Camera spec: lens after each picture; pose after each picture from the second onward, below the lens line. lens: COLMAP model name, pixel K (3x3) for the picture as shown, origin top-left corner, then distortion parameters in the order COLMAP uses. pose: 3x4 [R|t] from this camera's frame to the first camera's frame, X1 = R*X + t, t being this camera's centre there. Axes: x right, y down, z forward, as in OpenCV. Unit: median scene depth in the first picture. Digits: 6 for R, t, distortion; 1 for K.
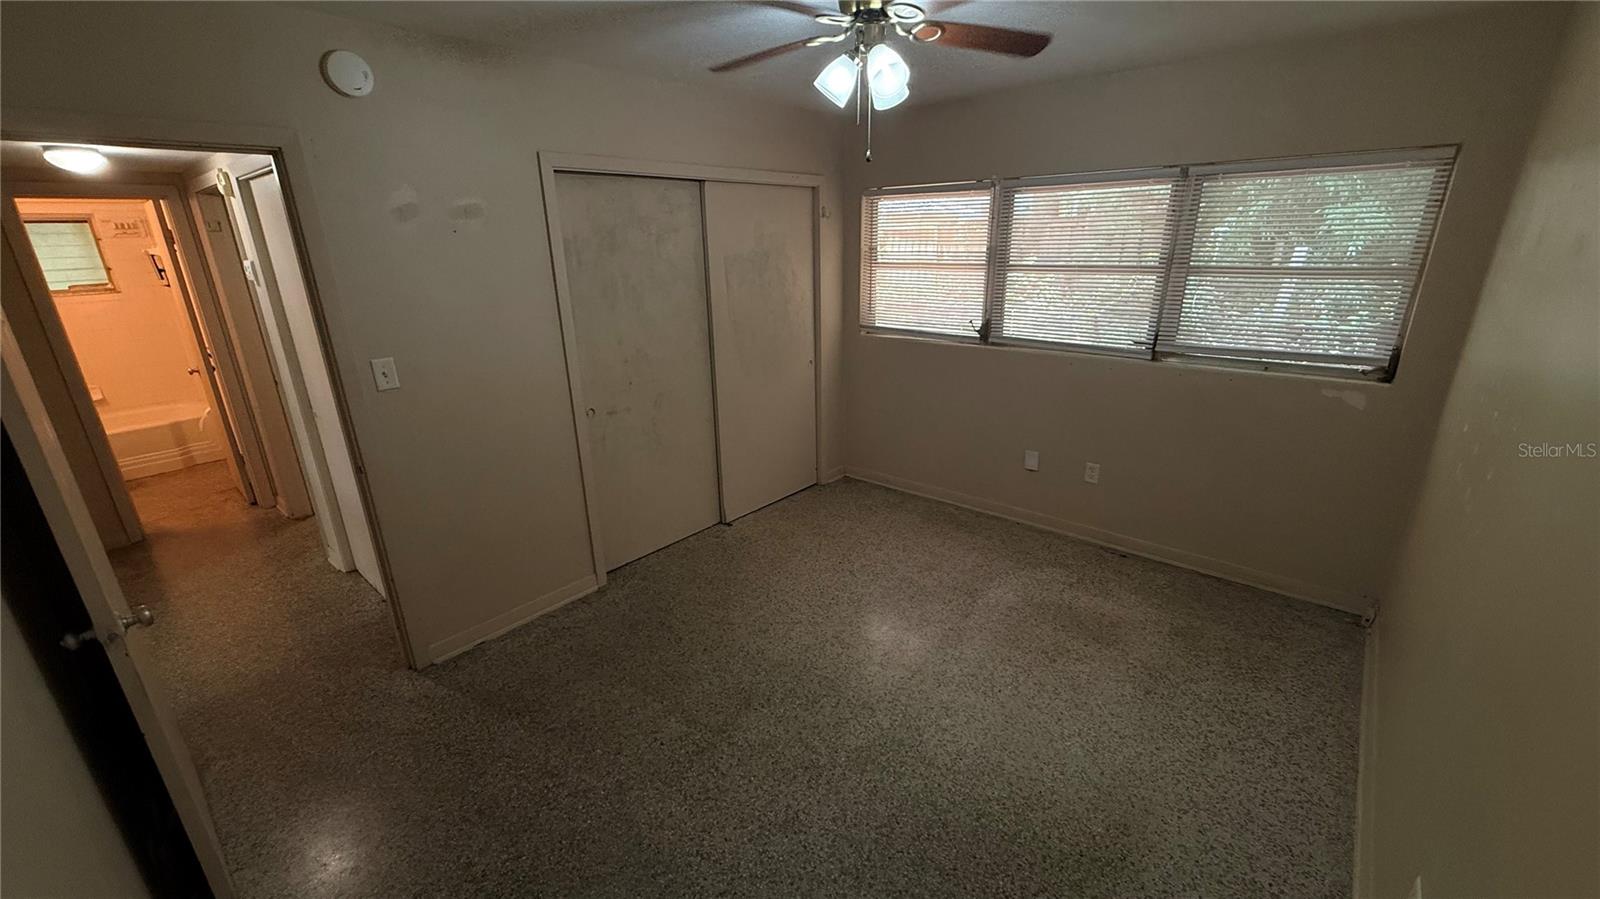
lens RADIAL K [[641.8, 0, 795.7], [0, 641.8, 451.7], [0, 0, 1]] dist [-0.001862, -0.000005]
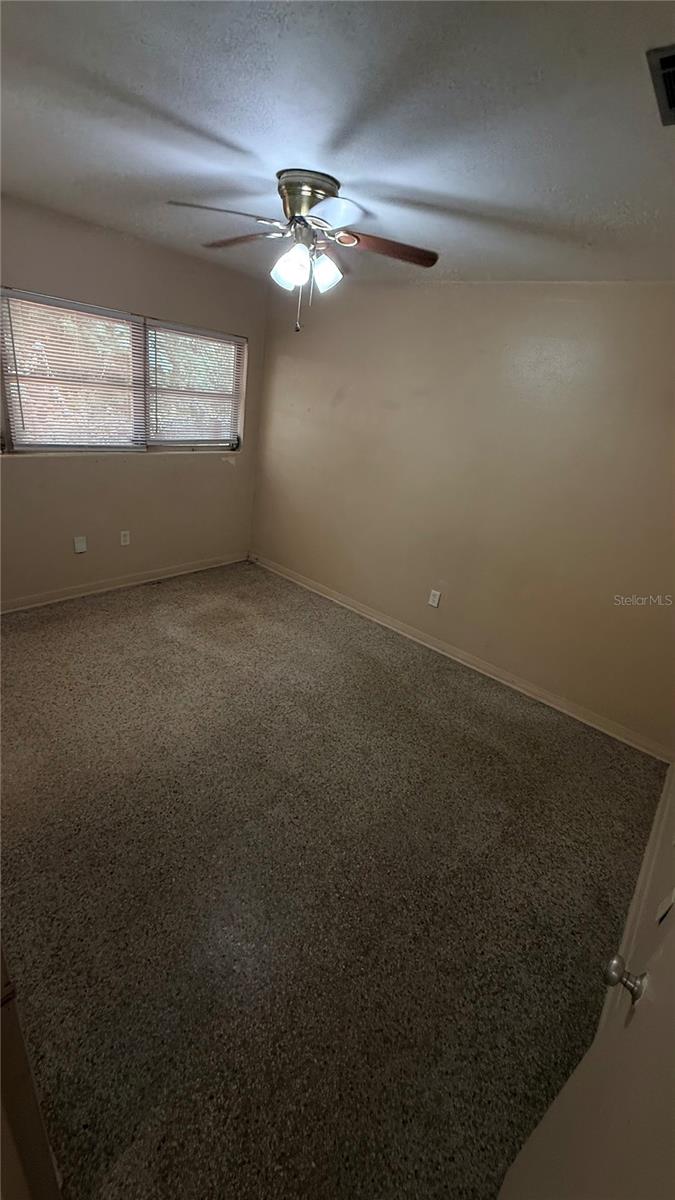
lens RADIAL K [[481.3, 0, 337.5], [0, 481.3, 600.0], [0, 0, 1]] dist [-0.001862, -0.000005]
pose [[-0.023485, -0.393207, 0.919150, -0.737202], [0.188001, 0.901264, 0.390358, -0.217644], [-0.981888, 0.181968, 0.052757, 0.660560]]
